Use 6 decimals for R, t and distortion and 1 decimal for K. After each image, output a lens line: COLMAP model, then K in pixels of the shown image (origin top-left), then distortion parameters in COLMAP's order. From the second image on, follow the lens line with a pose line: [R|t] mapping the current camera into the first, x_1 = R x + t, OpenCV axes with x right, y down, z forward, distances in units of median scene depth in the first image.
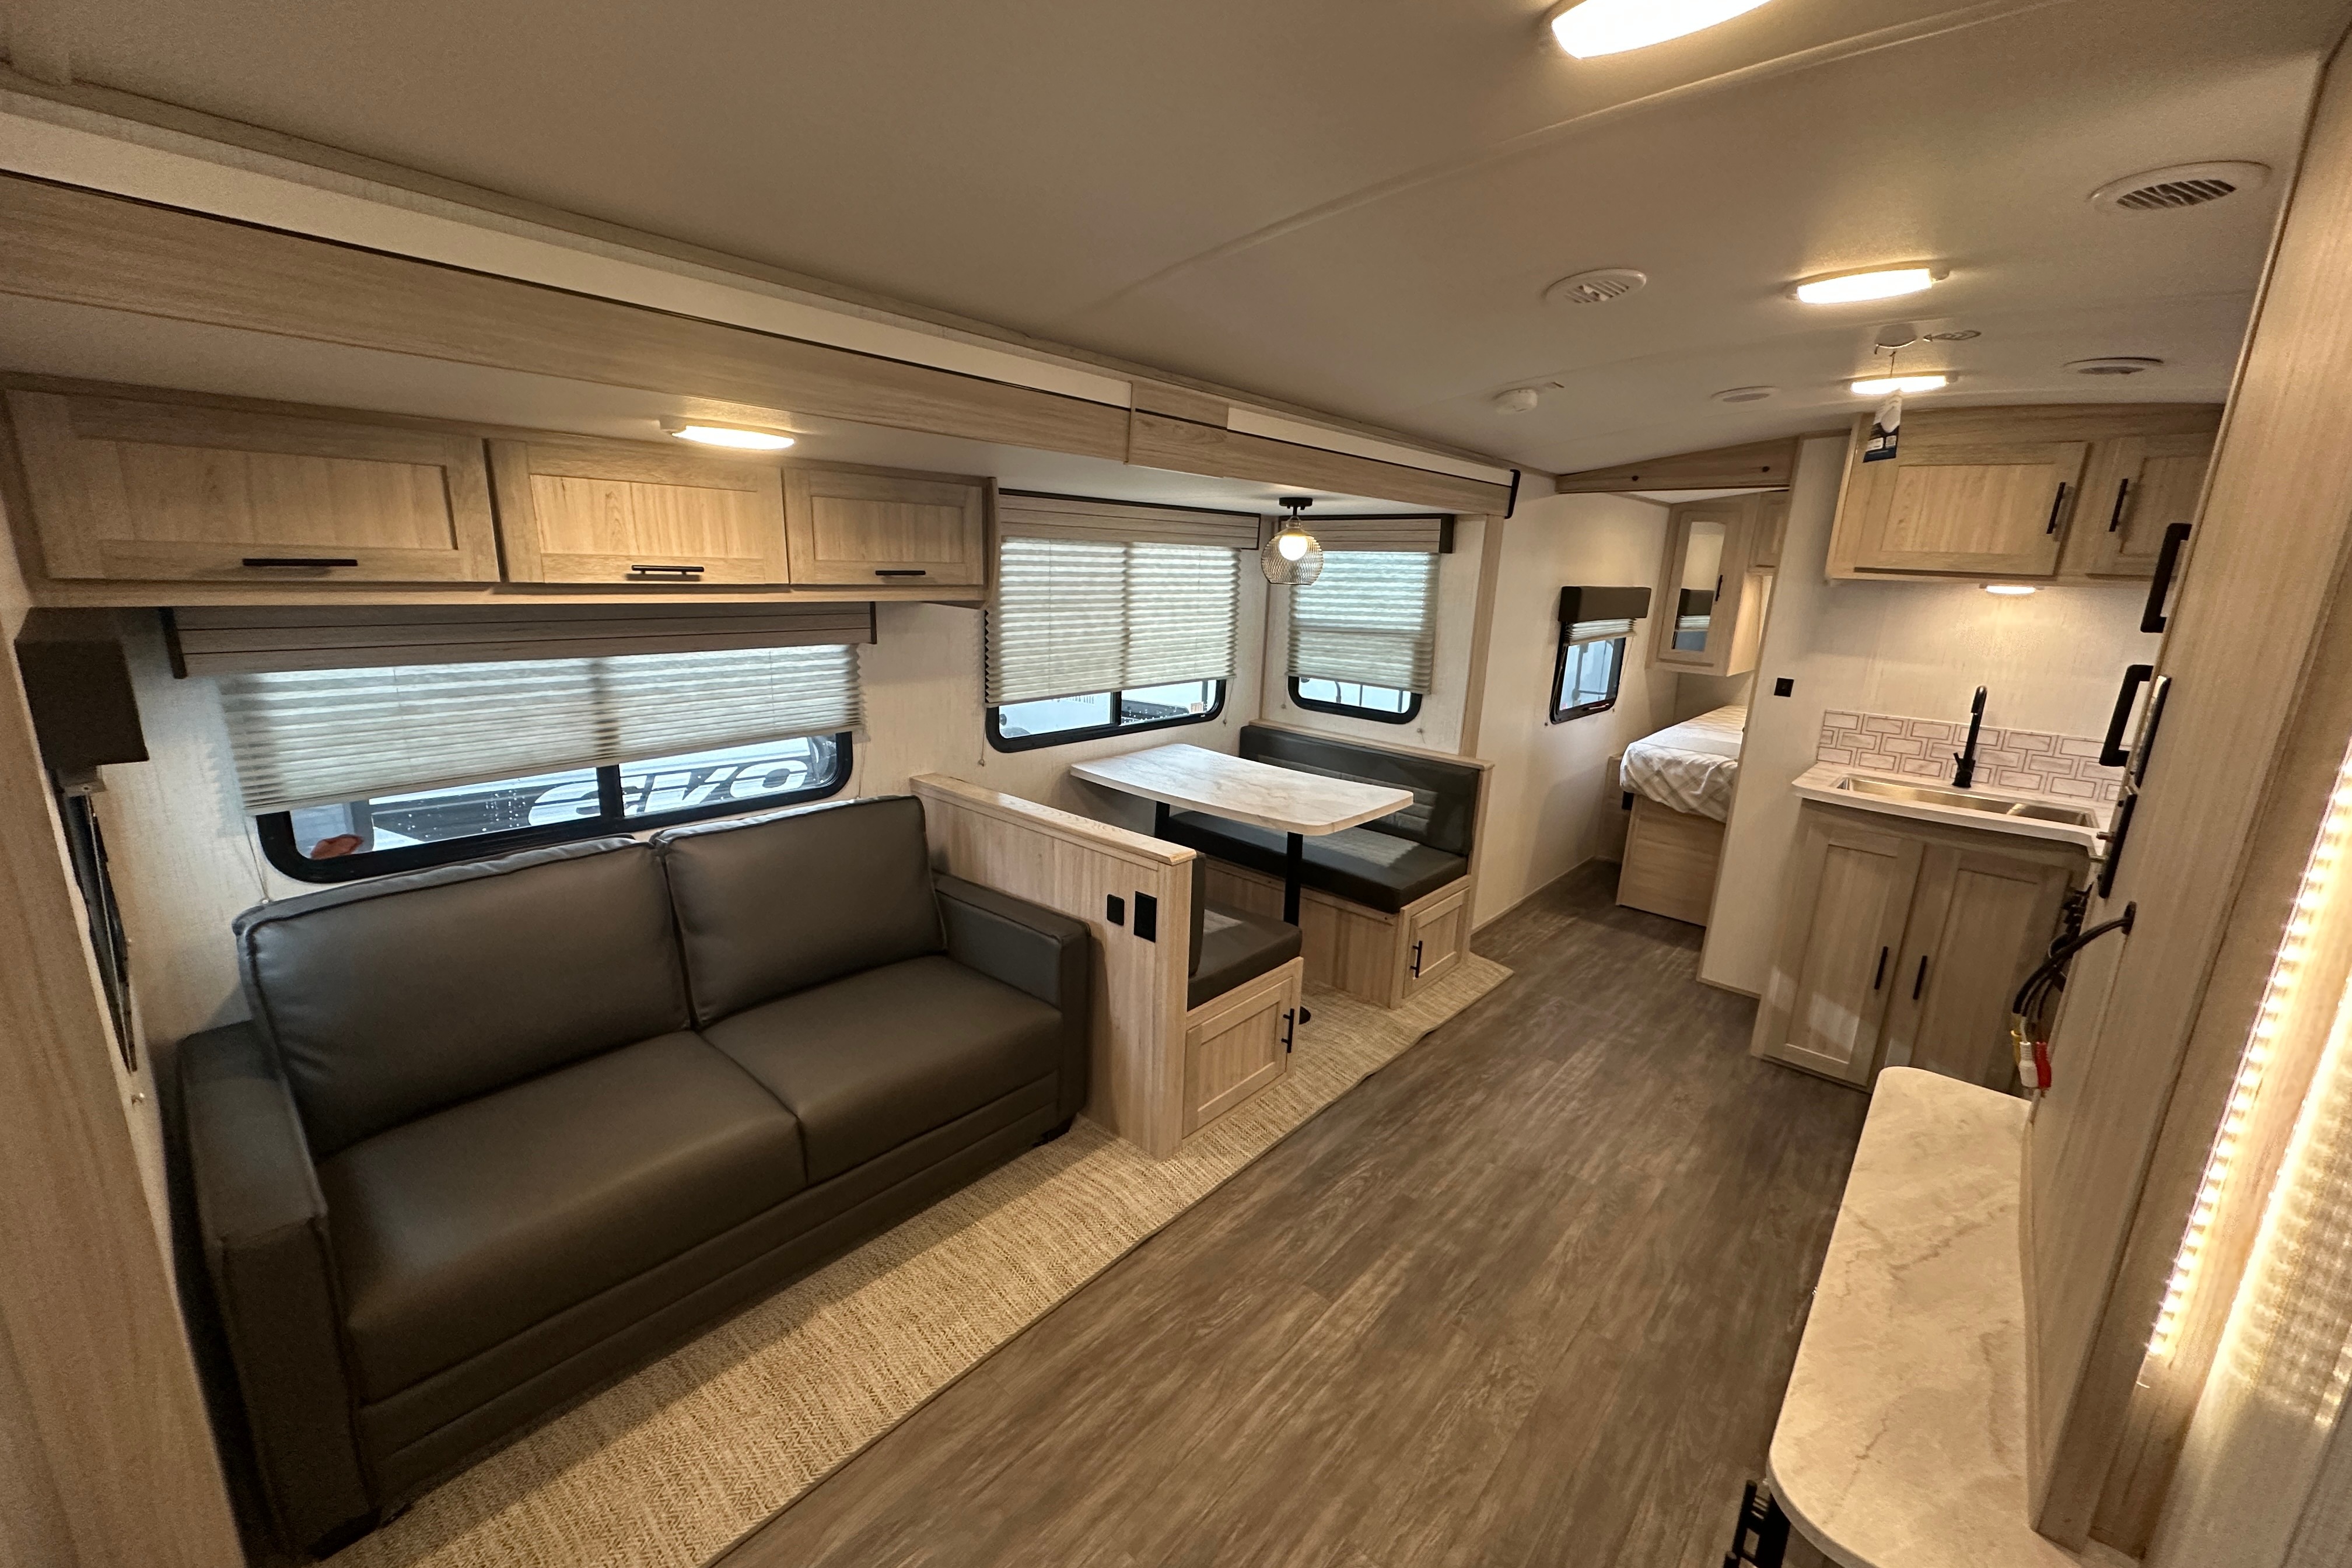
lens RADIAL K [[923.9, 0, 1177.9], [0, 923.9, 786.0], [0, 0, 1]] dist [-0.001037, -0.000040]
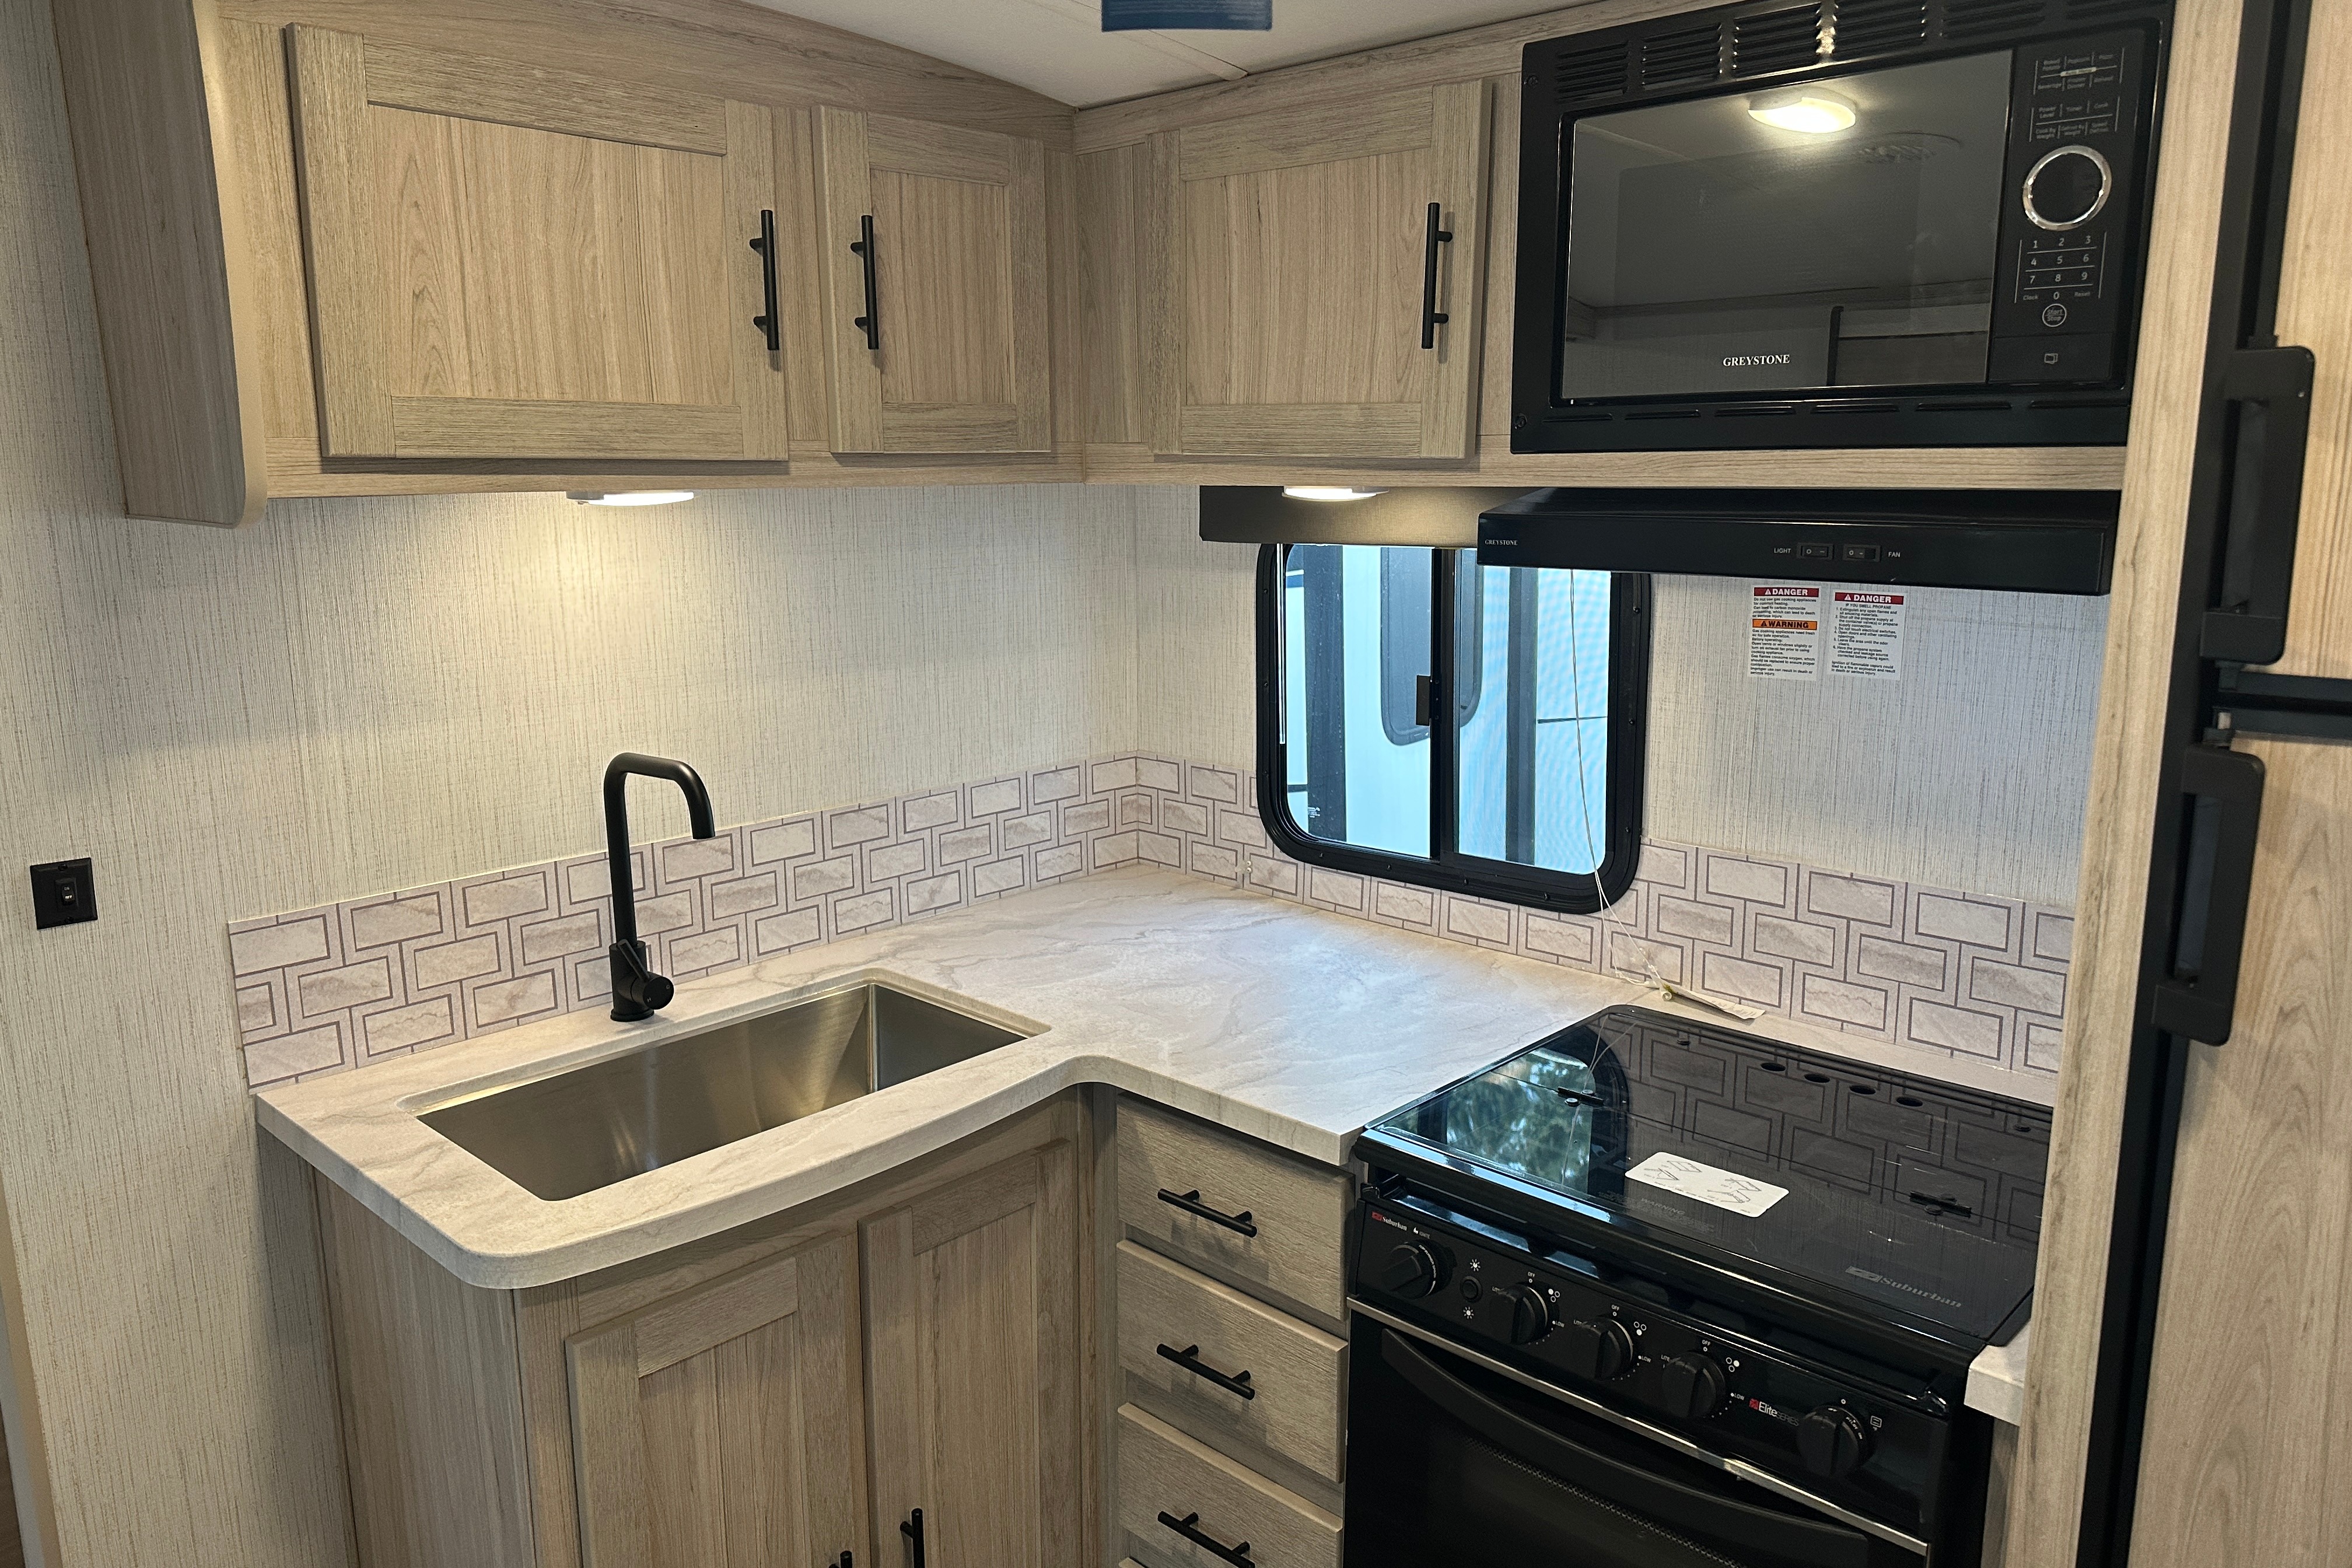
lens RADIAL K [[1635.4, 0, 1178.5], [0, 1635.4, 773.5], [0, 0, 1]] dist [0.005125, 0.000635]
pose [[0.033353, -0.236234, 0.971124, 0.225287], [0.235432, 0.946178, 0.222080, -0.182587], [-0.971318, 0.221227, 0.087175, 0.681362]]
